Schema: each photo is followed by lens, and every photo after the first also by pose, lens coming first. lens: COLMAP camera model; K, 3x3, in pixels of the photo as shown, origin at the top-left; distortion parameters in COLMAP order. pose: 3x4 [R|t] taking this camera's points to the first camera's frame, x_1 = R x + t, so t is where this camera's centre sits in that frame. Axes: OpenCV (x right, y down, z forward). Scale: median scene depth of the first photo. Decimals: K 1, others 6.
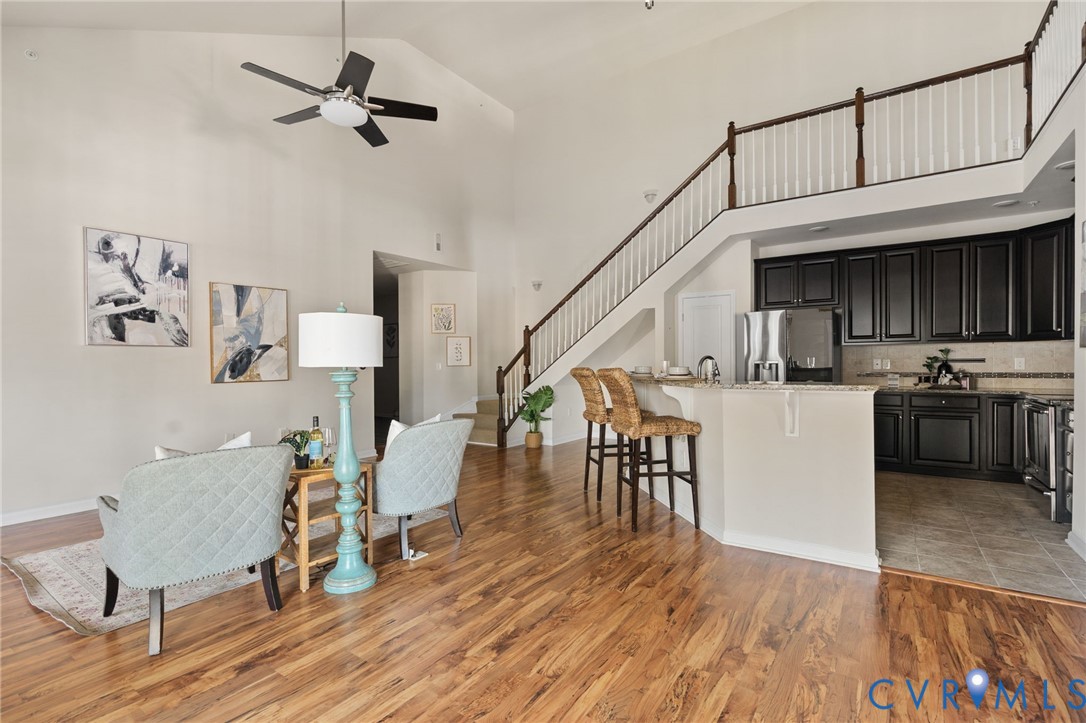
lens RADIAL K [[492.8, 0, 558.3], [0, 492.8, 361.3], [0, 0, 1]] dist [-0.010295, 0.002933]
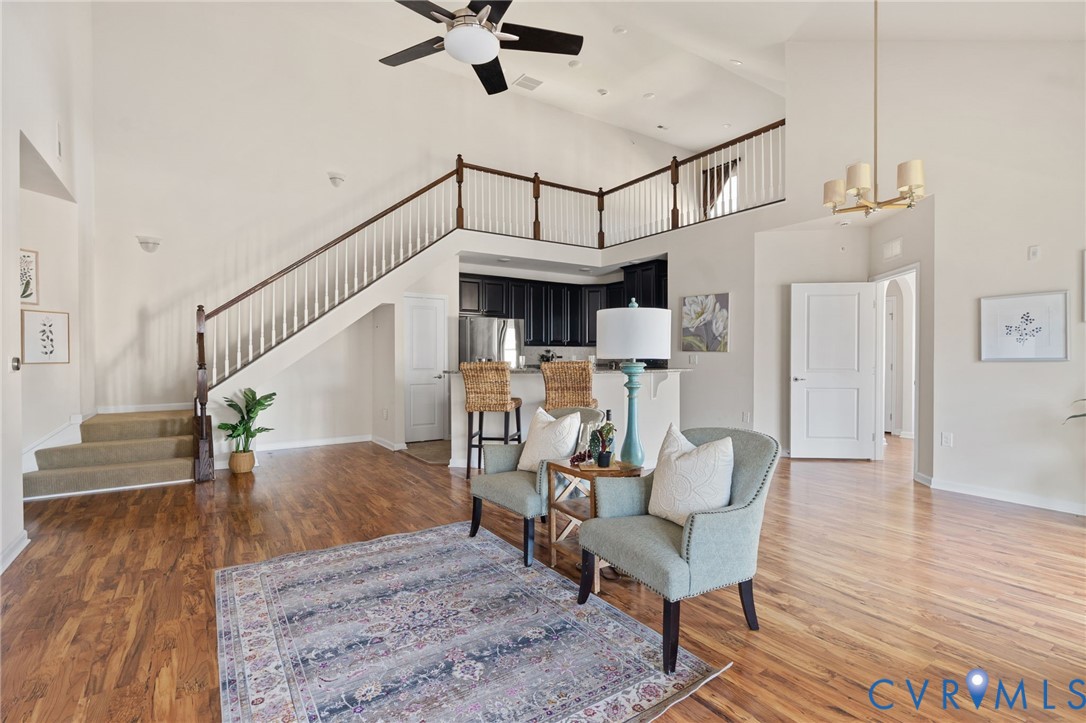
lens RADIAL K [[506.9, 0, 540.7], [0, 506.9, 361.4], [0, 0, 1]] dist [-0.003815, 0.001559]
pose [[0.387094, -0.003674, 0.922033, -0.809515], [-0.002222, 0.999985, 0.004917, 0.004836], [-0.922038, -0.003952, 0.387080, 0.403260]]
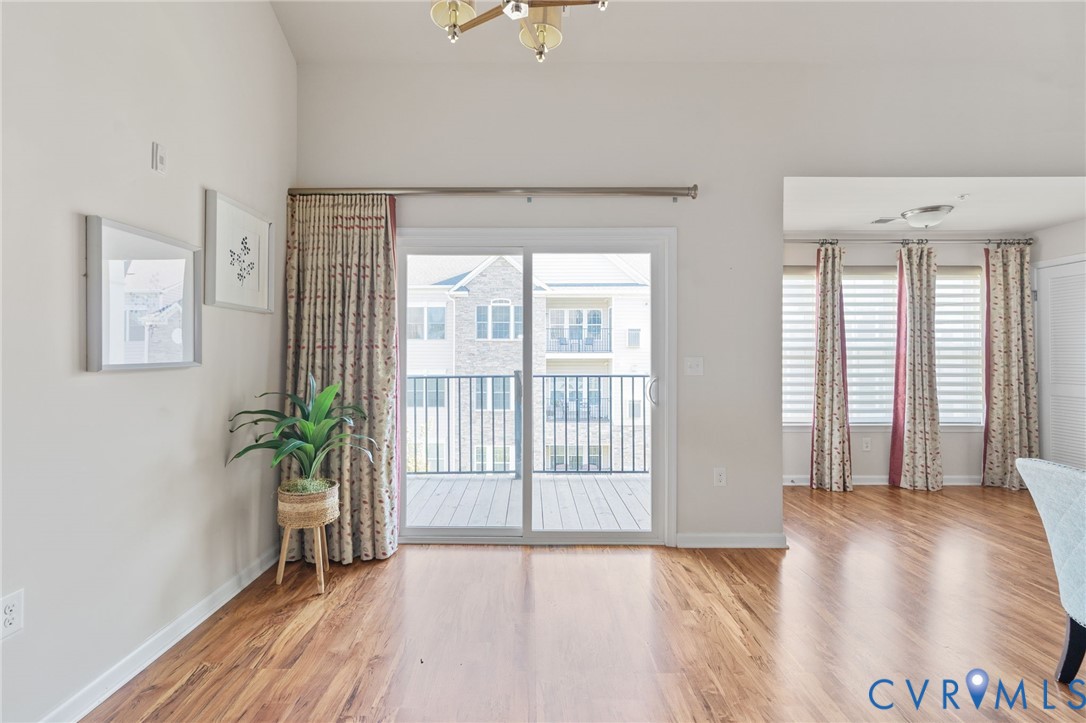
lens RADIAL K [[492.8, 0, 527.9], [0, 492.8, 346.7], [0, 0, 1]] dist [-0.010295, 0.002933]
pose [[-0.832363, -0.004059, -0.554215, 0.197543], [0.007345, 0.999805, -0.018353, -0.002110], [0.554181, -0.019347, -0.832171, 0.488538]]
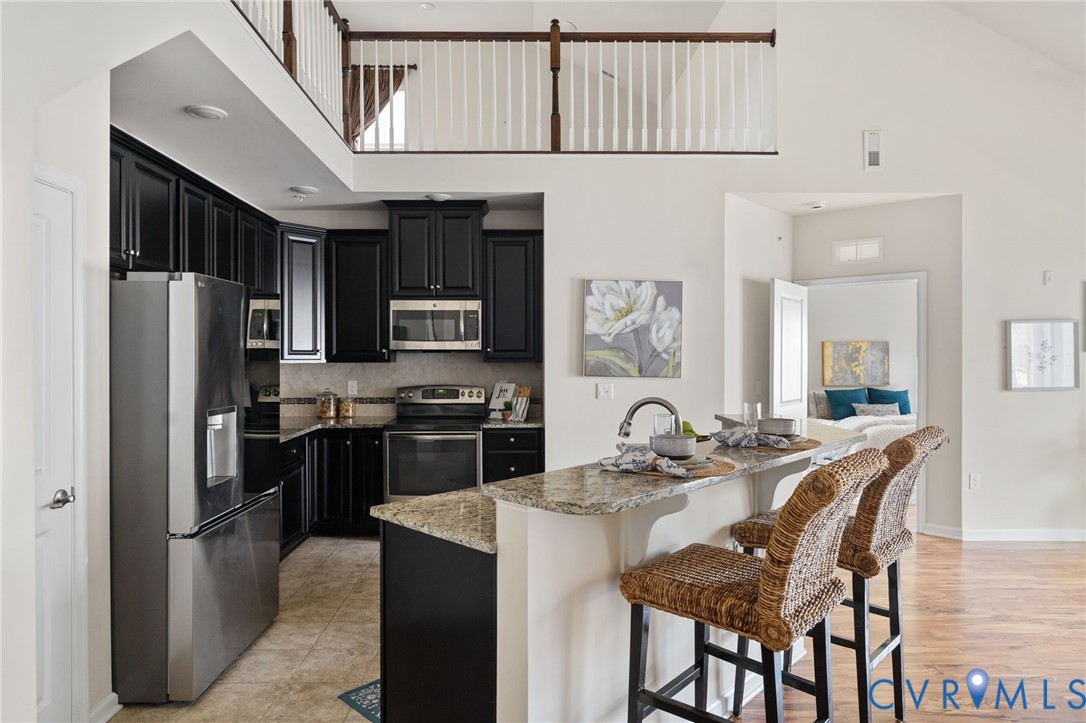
lens RADIAL K [[659.1, 0, 522.6], [0, 659.1, 357.7], [0, 0, 1]] dist [0.002923, 0.002673]
pose [[-0.561422, 0.005494, 0.827511, -0.156604], [0.003993, 0.999984, -0.003930, -0.042069], [-0.827520, 0.001097, -0.561435, 1.222148]]
